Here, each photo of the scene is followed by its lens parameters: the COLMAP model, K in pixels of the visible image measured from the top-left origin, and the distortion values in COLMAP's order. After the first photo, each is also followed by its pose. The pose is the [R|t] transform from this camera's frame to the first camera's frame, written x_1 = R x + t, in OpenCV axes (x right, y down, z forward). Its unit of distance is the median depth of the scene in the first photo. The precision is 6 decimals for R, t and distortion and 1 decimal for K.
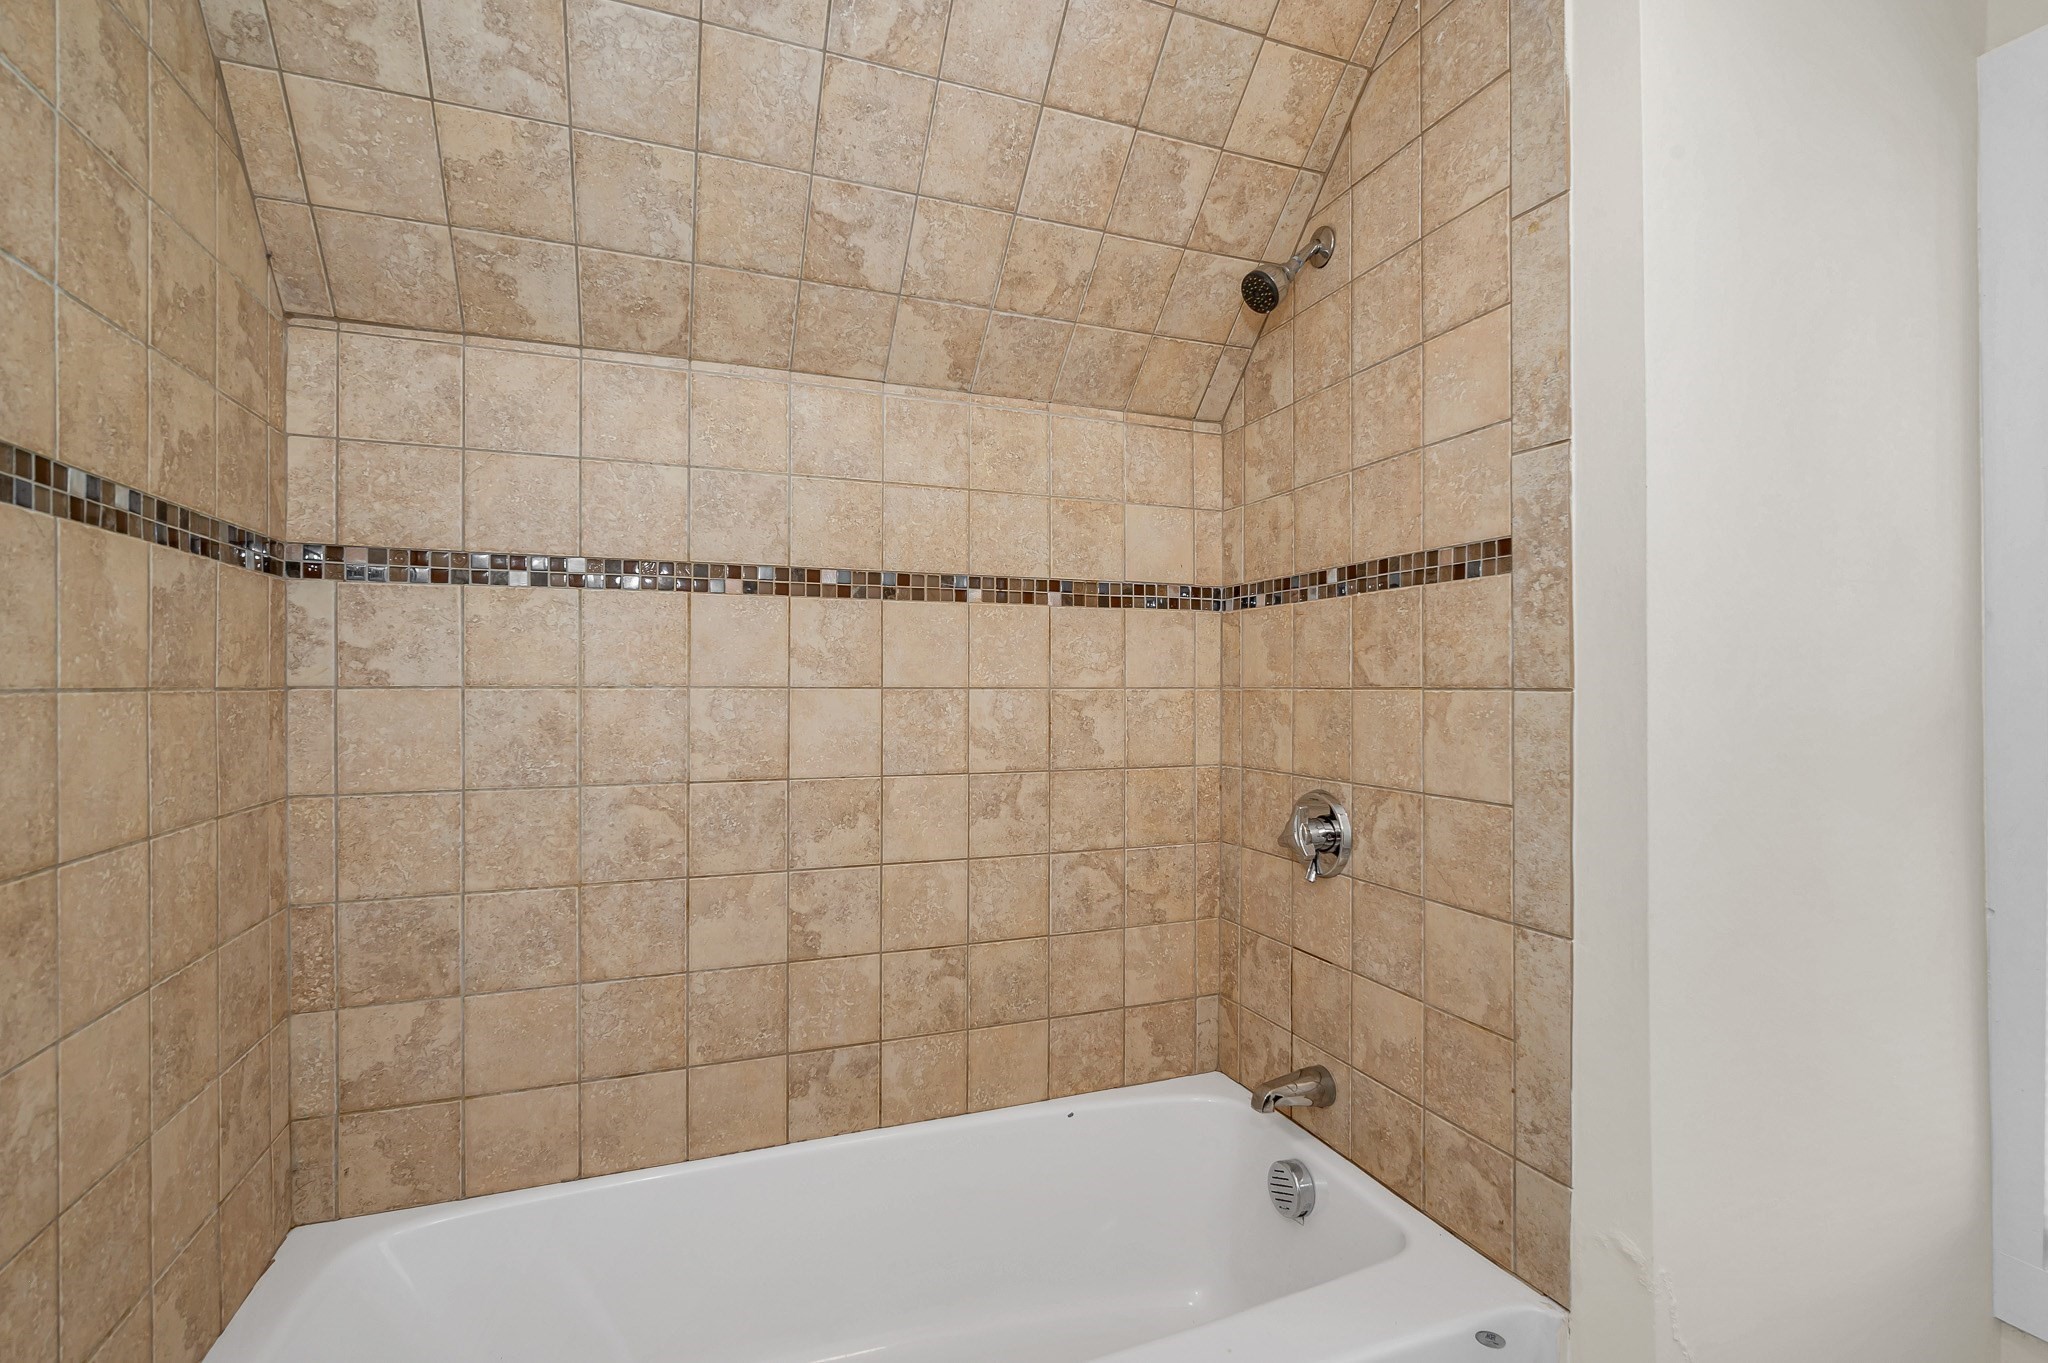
lens RADIAL K [[921.4, 0, 1024.1], [0, 921.4, 688.1], [0, 0, 1]] dist [-0.003864, -0.000173]
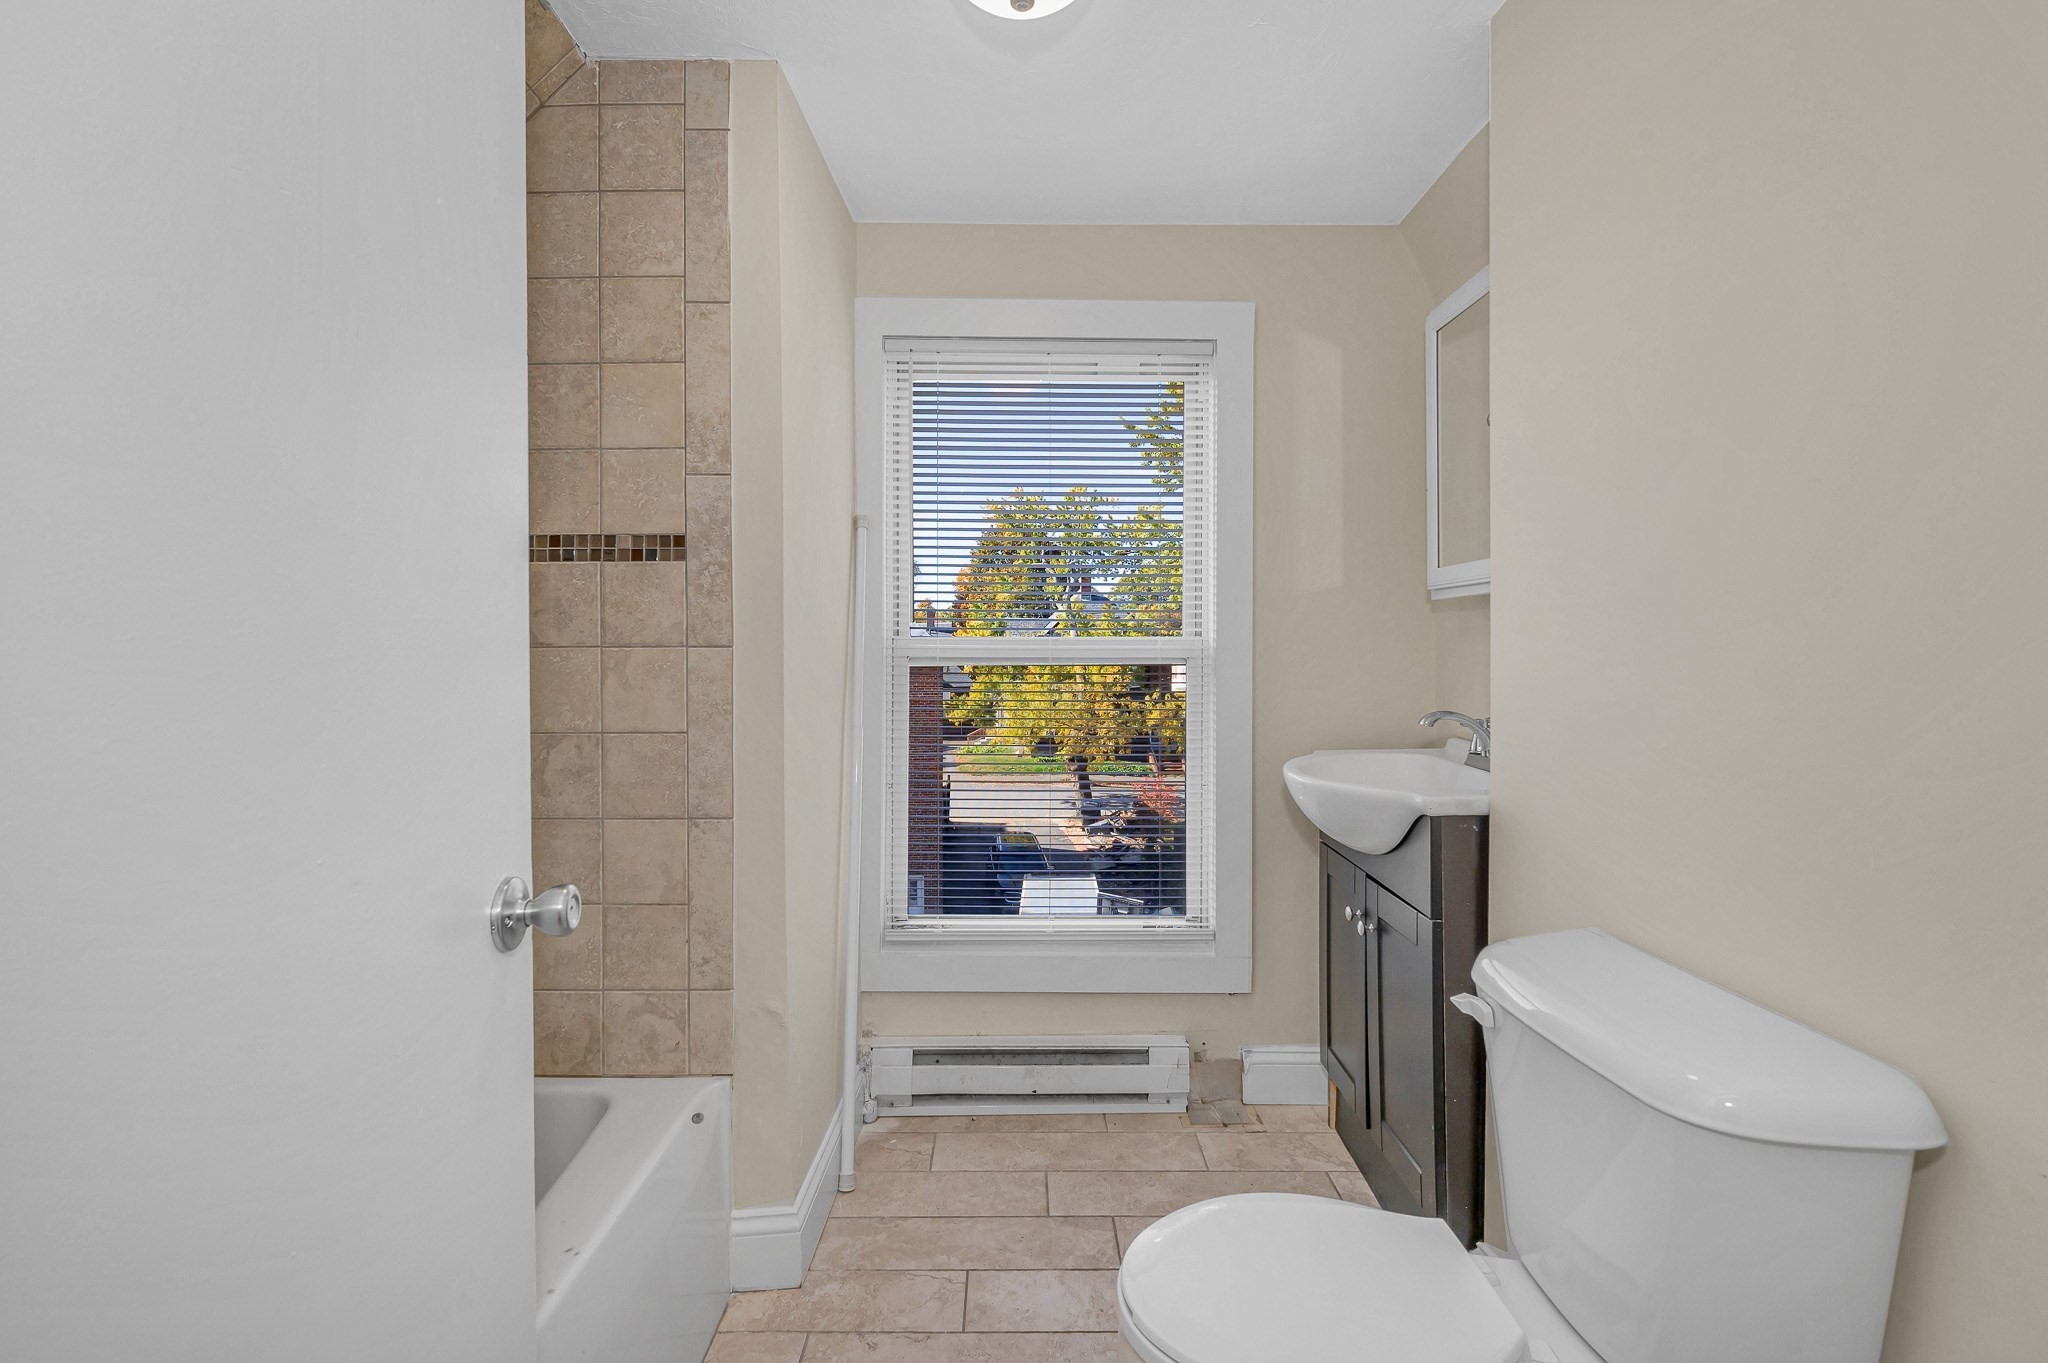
lens RADIAL K [[921.4, 0, 1024.2], [0, 921.4, 662.5], [0, 0, 1]] dist [-0.003864, -0.000173]
pose [[0.356335, -0.015527, 0.934229, -0.553534], [0.007888, 0.999876, 0.013610, 0.009814], [-0.934325, 0.002520, 0.356413, 0.045381]]
